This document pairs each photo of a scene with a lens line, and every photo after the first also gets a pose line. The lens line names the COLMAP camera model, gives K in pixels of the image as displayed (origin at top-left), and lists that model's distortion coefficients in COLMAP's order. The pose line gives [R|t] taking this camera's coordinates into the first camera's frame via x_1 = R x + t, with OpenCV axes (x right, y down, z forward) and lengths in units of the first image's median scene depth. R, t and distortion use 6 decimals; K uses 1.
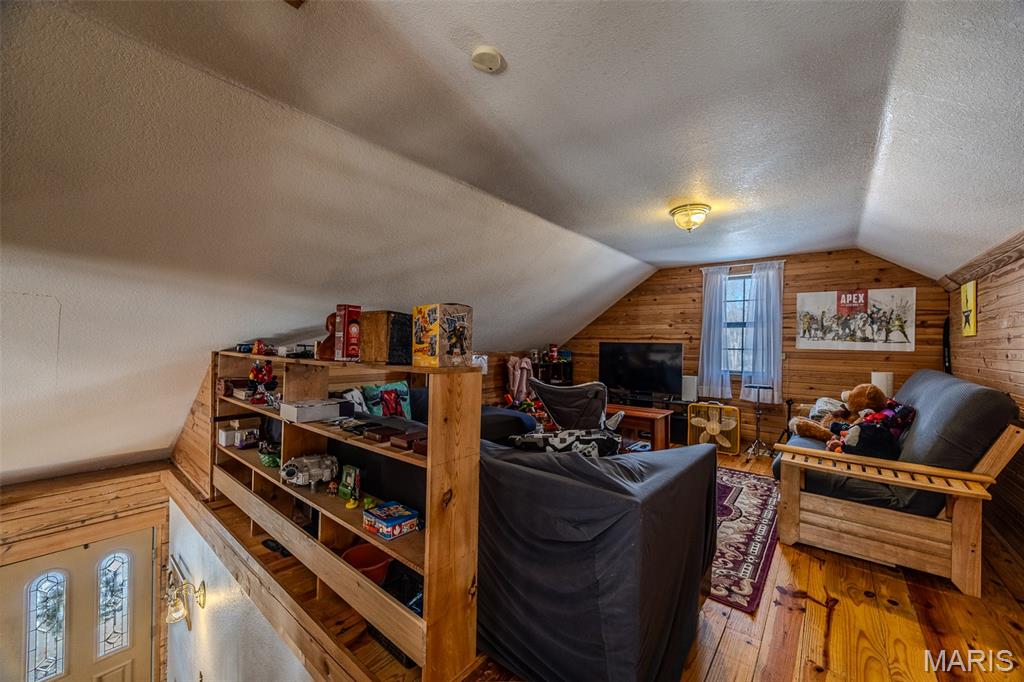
lens RADIAL K [[390.8, 0, 508.0], [0, 390.8, 340.9], [0, 0, 1]] dist [-0.000996, -0.000243]
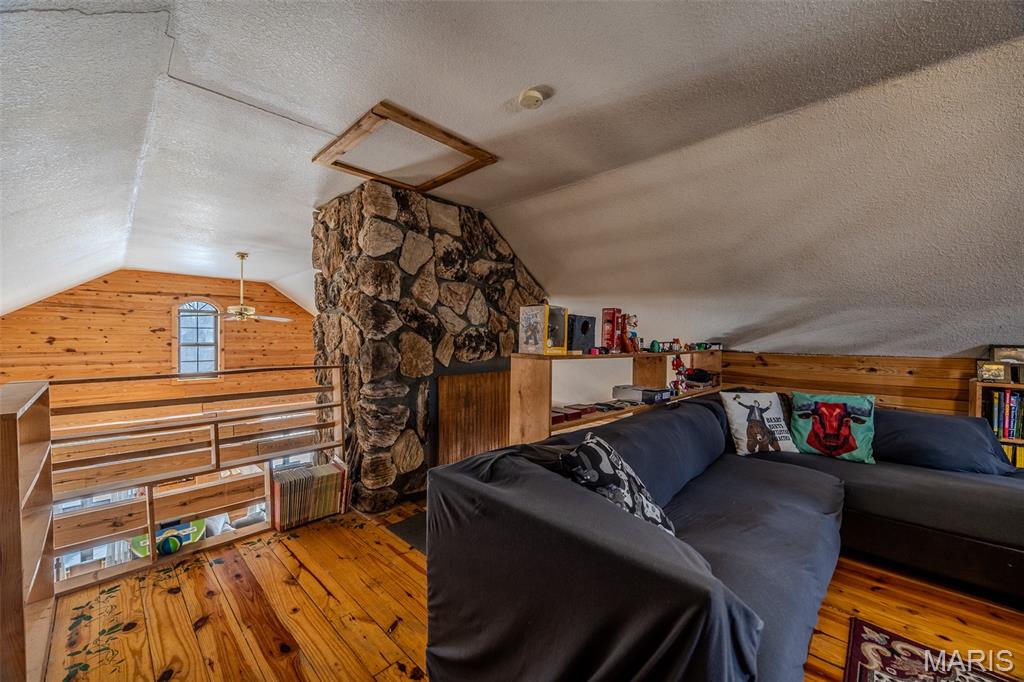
lens RADIAL K [[390.8, 0, 508.0], [0, 390.8, 342.7], [0, 0, 1]] dist [-0.000996, -0.000243]
pose [[-0.067058, -0.009052, -0.997708, 0.476978], [-0.001814, 0.999958, -0.008951, 0.016780], [0.997747, 0.001210, -0.067071, 0.415233]]
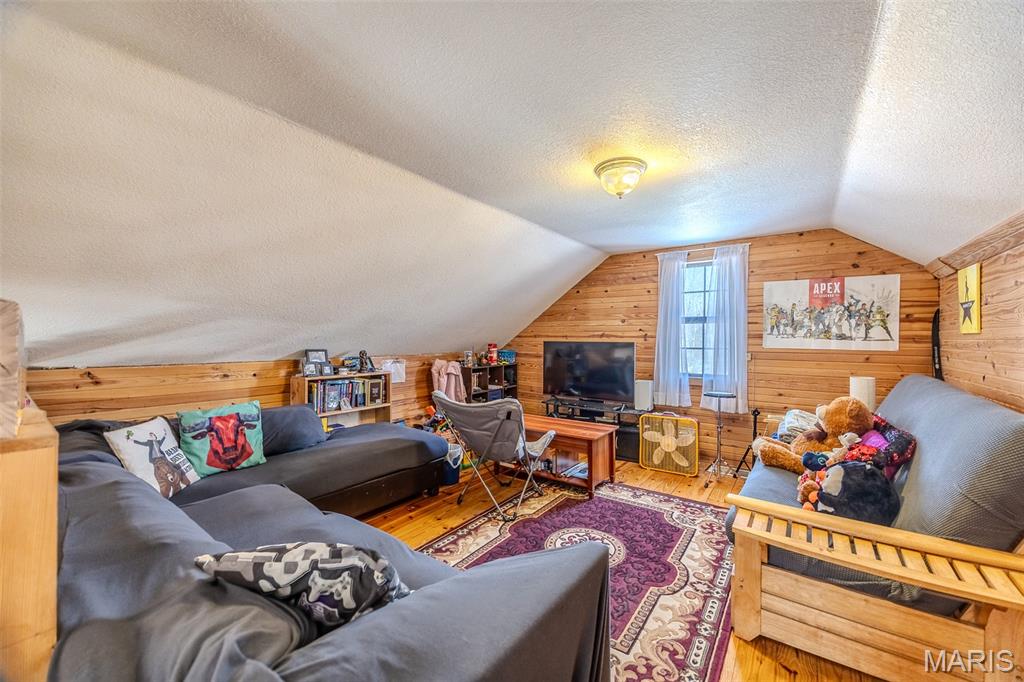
lens RADIAL K [[390.8, 0, 513.8], [0, 390.8, 338.7], [0, 0, 1]] dist [-0.000996, -0.000243]
pose [[0.998365, -0.011541, 0.055985, 0.190624], [0.010986, 0.999887, 0.010215, -0.018560], [-0.056097, -0.009584, 0.998379, 0.233847]]
